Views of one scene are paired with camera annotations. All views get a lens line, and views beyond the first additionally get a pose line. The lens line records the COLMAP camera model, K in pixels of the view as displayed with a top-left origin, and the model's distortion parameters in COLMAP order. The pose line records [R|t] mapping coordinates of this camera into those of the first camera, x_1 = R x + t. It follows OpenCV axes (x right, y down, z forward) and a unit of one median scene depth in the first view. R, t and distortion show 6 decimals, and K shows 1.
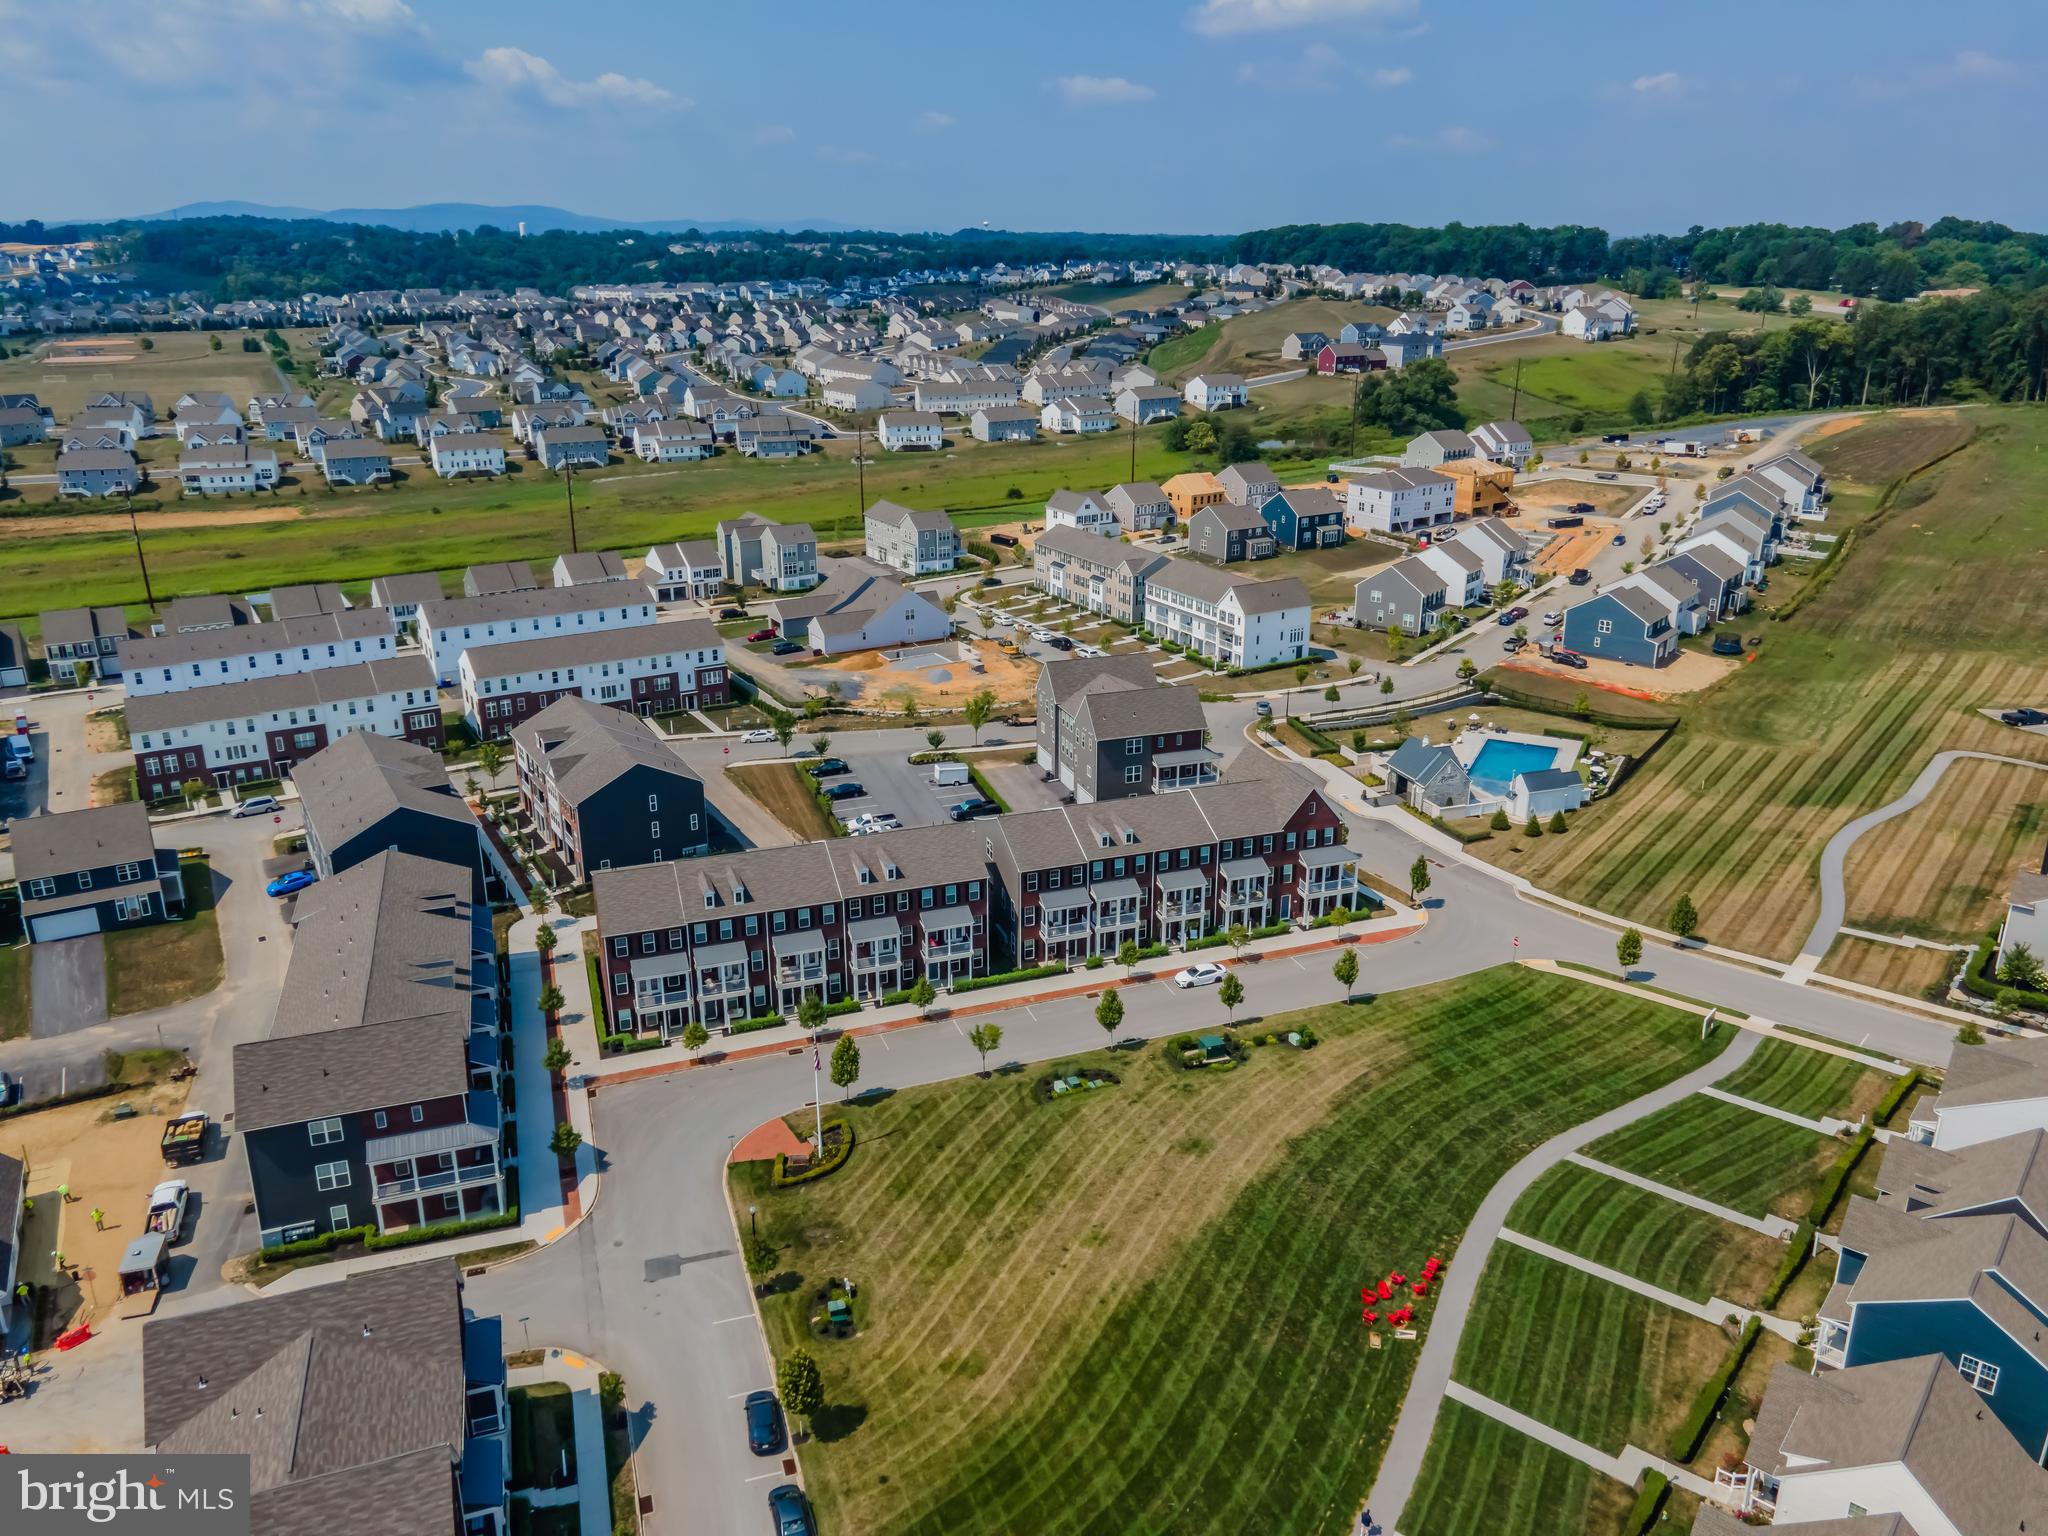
lens RADIAL K [[1512.8, 0, 1024.0], [0, 1512.8, 768.0], [0, 0, 1]] dist [0.018480, 0.045241]
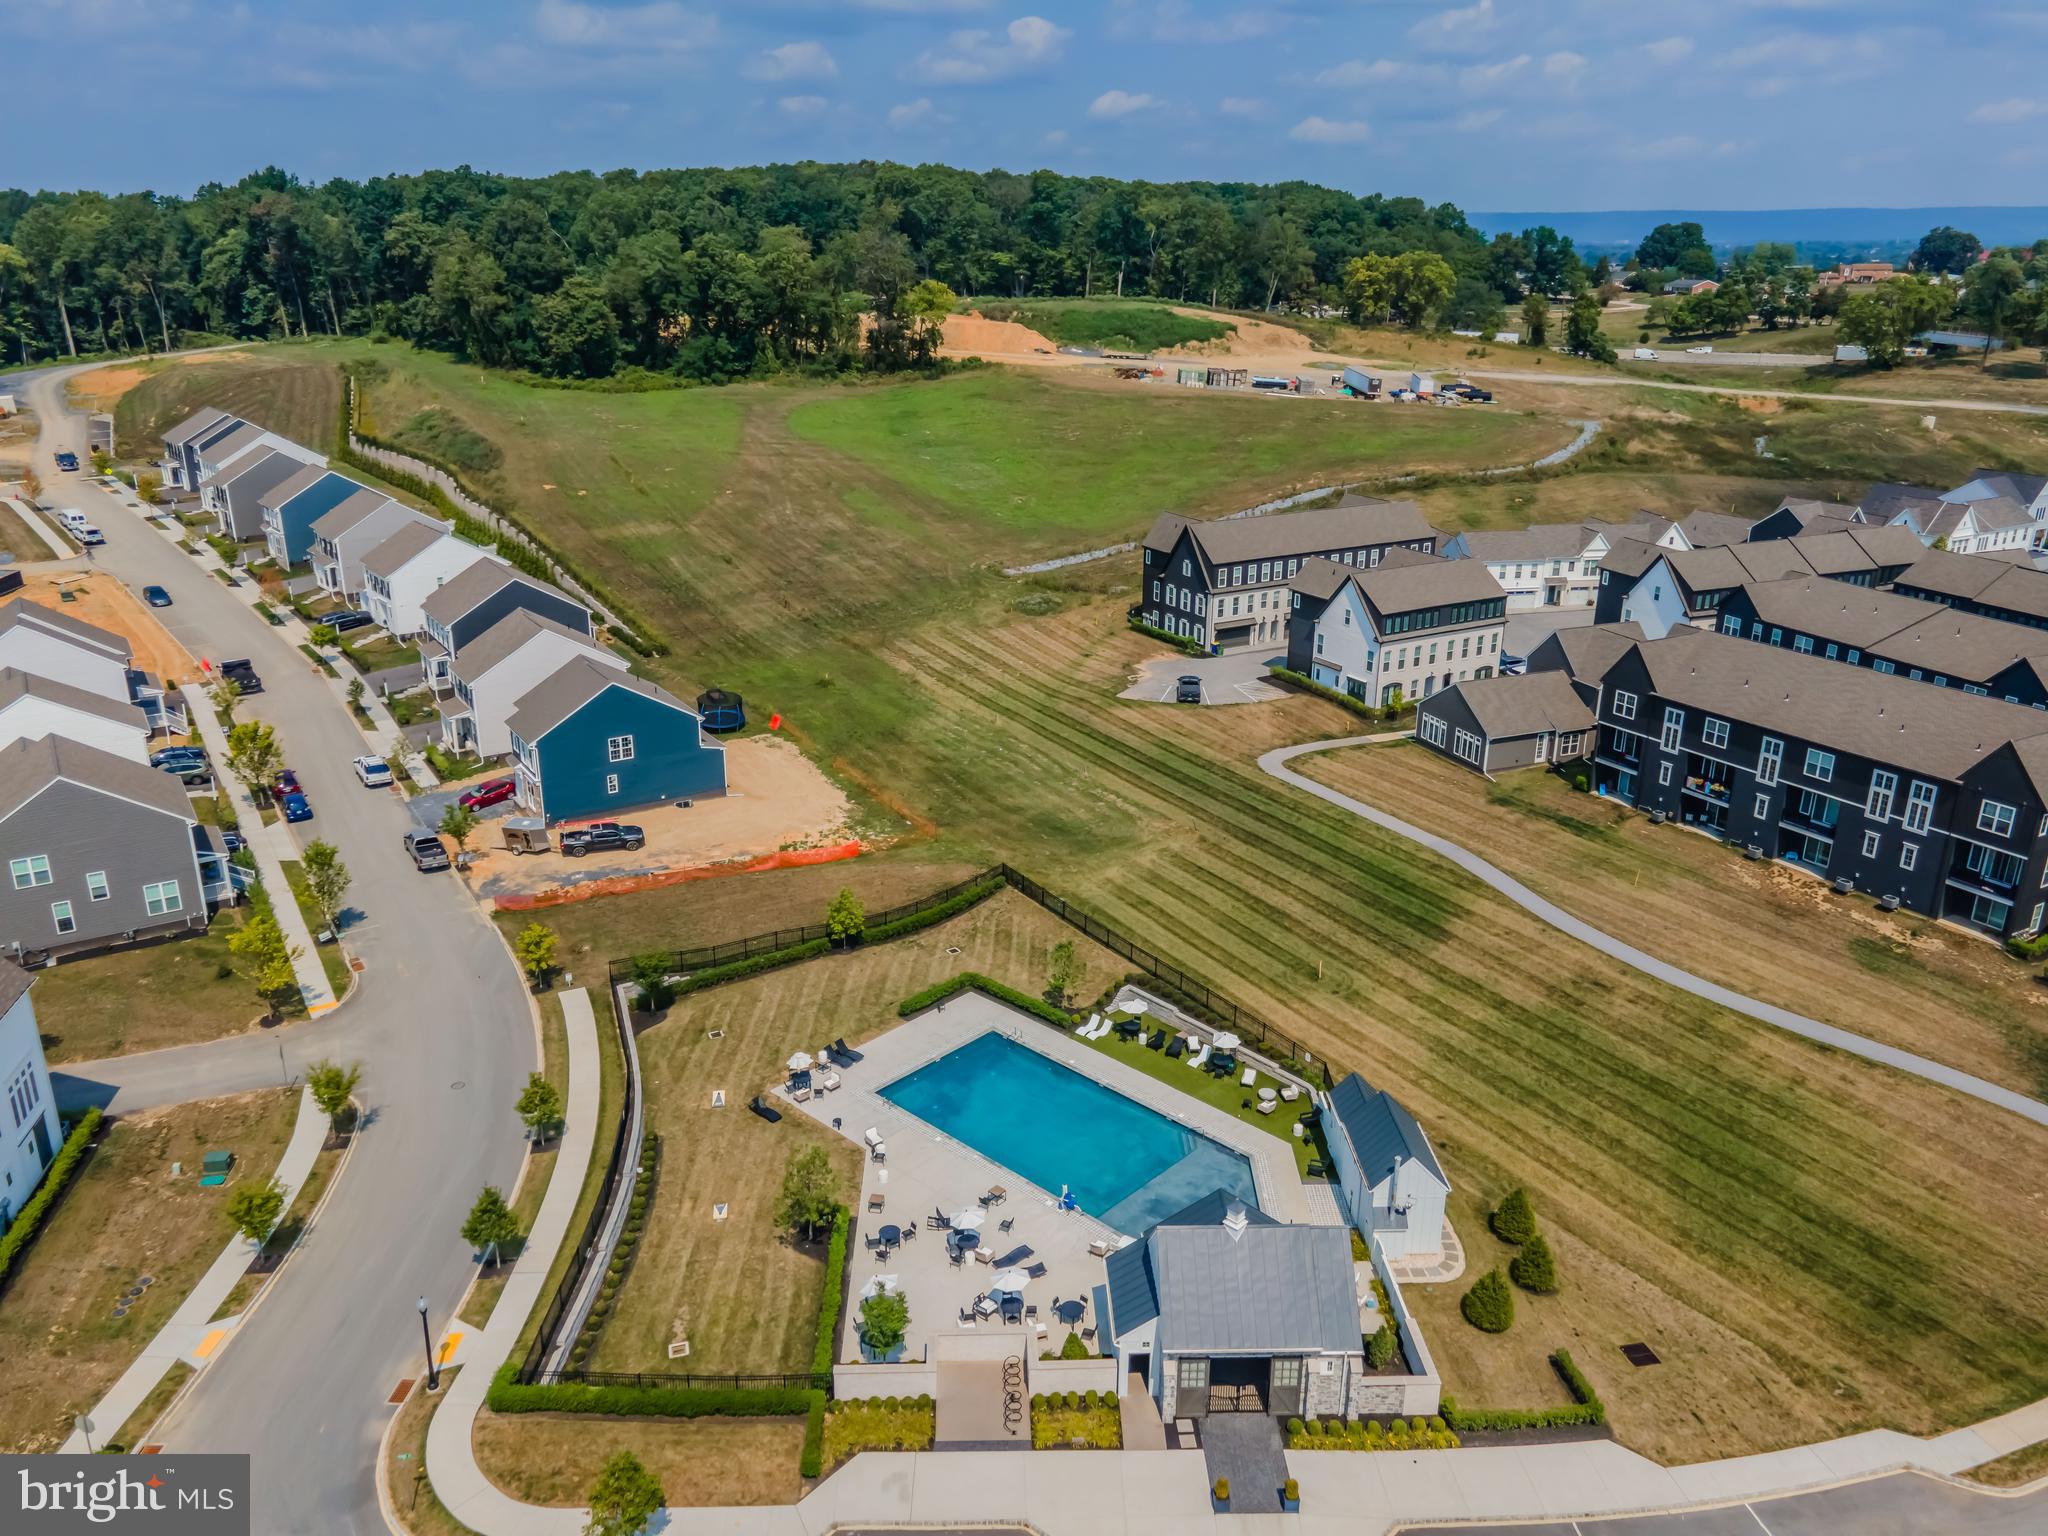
lens RADIAL K [[1481.1, 0, 1043.5], [0, 1481.1, 771.4], [0, 0, 1]] dist [0.003412, 0.041968]
pose [[0.303919, -0.322882, 0.896315, -0.003895], [0.311209, 0.922853, 0.226918, -0.158653], [-0.900435, 0.209976, 0.380956, 0.727583]]
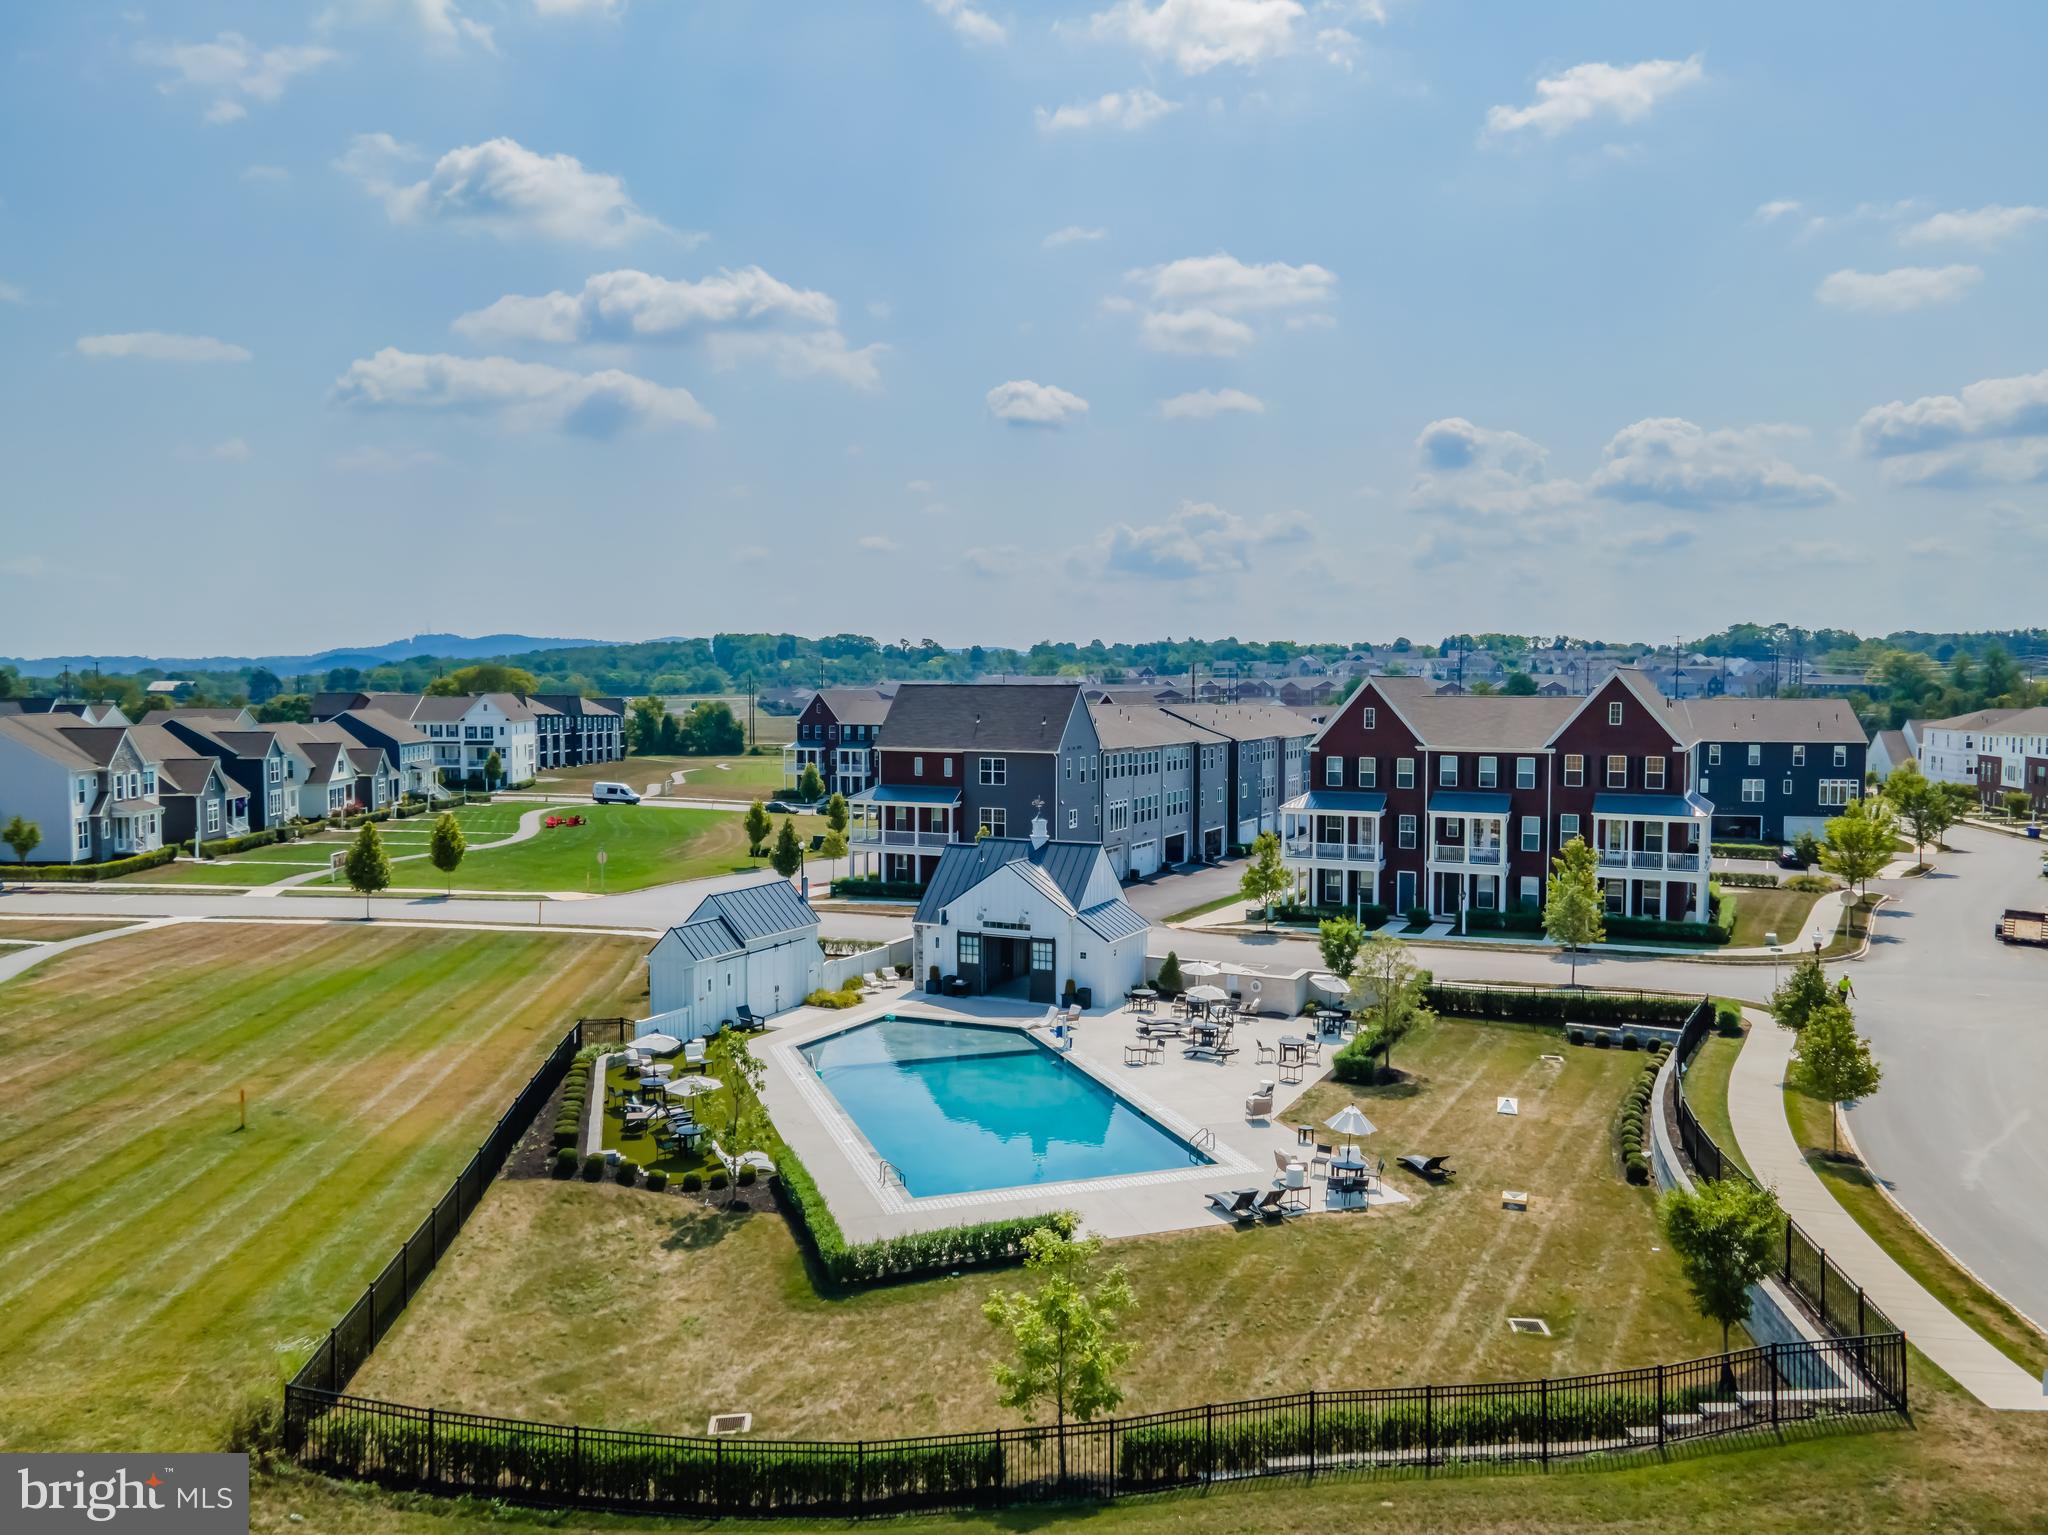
lens RADIAL K [[1512.8, 0, 1024.0], [0, 1512.8, 767.5], [0, 0, 1]] dist [0.018480, 0.045241]
pose [[-0.728976, 0.032749, -0.683755, 0.433988], [-0.231753, 0.928063, 0.291531, -0.117754], [0.644115, 0.370982, -0.668946, 1.015880]]
